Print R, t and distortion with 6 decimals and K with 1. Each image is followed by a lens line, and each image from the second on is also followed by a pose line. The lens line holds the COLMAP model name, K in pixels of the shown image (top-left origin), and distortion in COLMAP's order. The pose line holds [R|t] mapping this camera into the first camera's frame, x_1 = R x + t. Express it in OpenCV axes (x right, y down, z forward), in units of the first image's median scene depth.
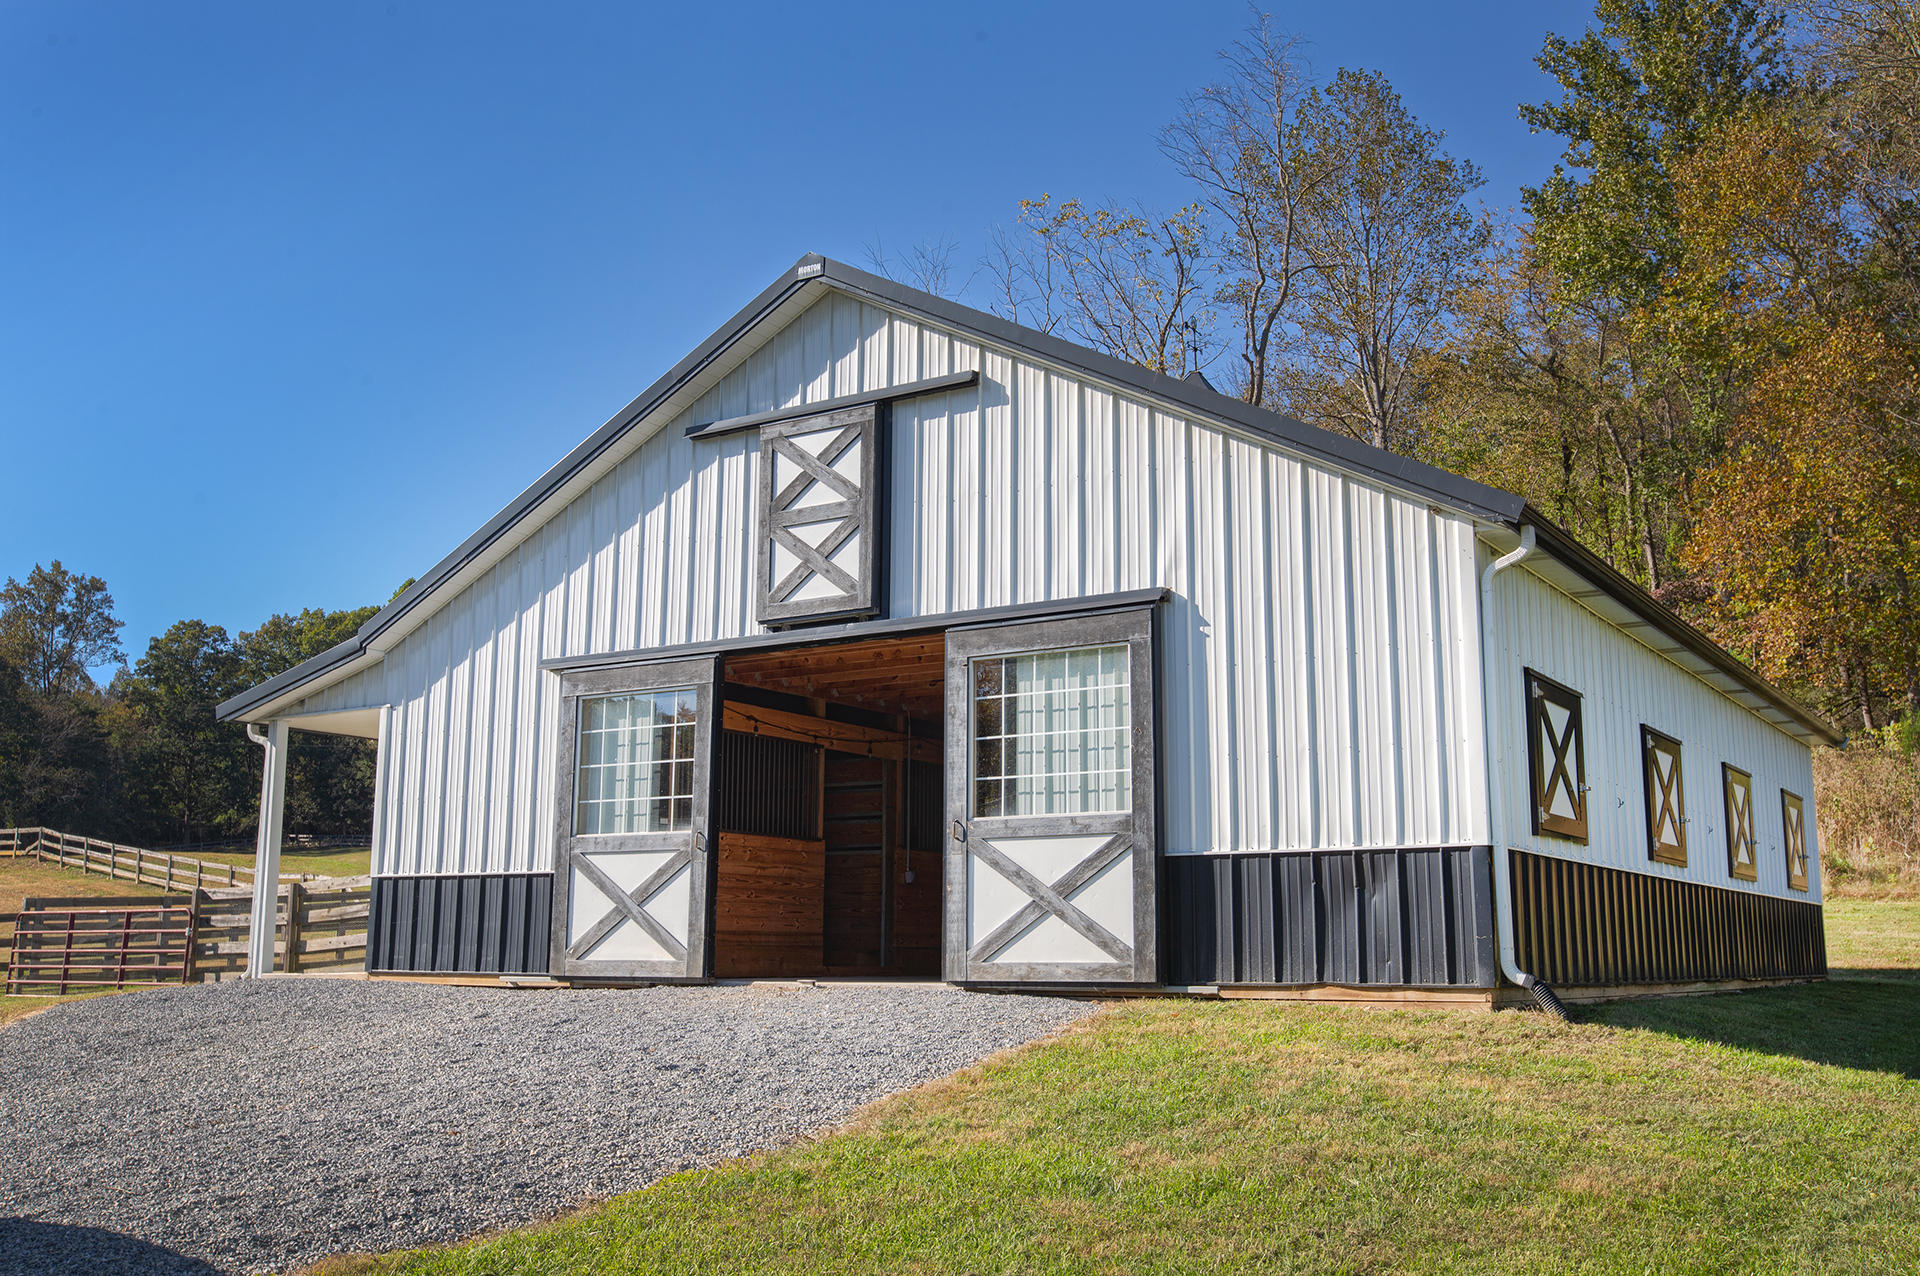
lens RADIAL K [[1795.8, 0, 960.0], [0, 1795.8, 638.0], [0, 0, 1]] dist [0.010232, 0.003814]
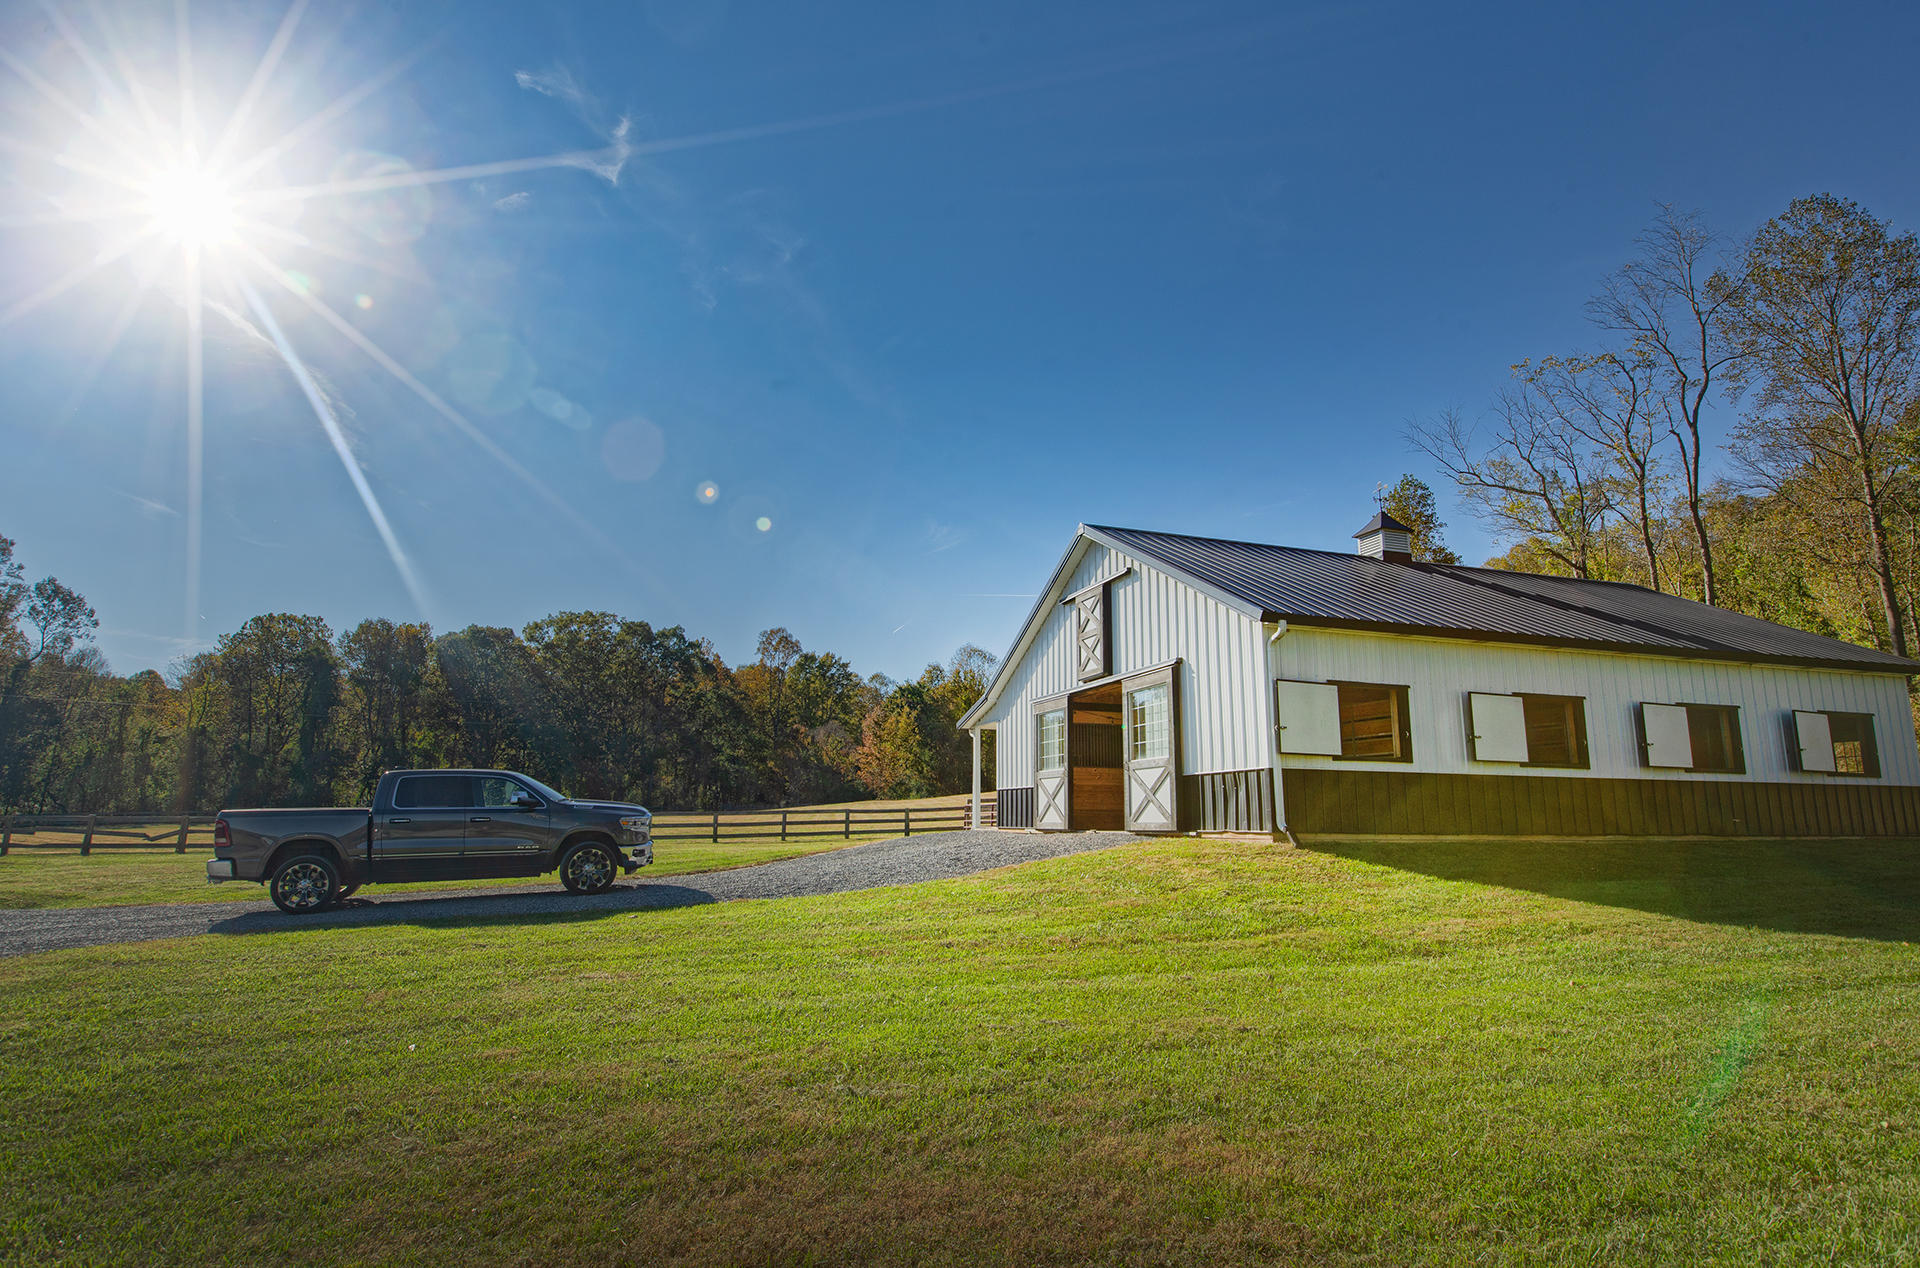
lens RADIAL K [[1020.0, 0, 960.0], [0, 1020.0, 634.0], [0, 0, 1]] dist [0.000118, -0.000053]
pose [[0.782411, -0.110256, -0.612925, 0.663136], [0.102223, 0.993591, -0.048242, -0.022617], [0.614315, -0.024910, 0.788667, -0.182694]]
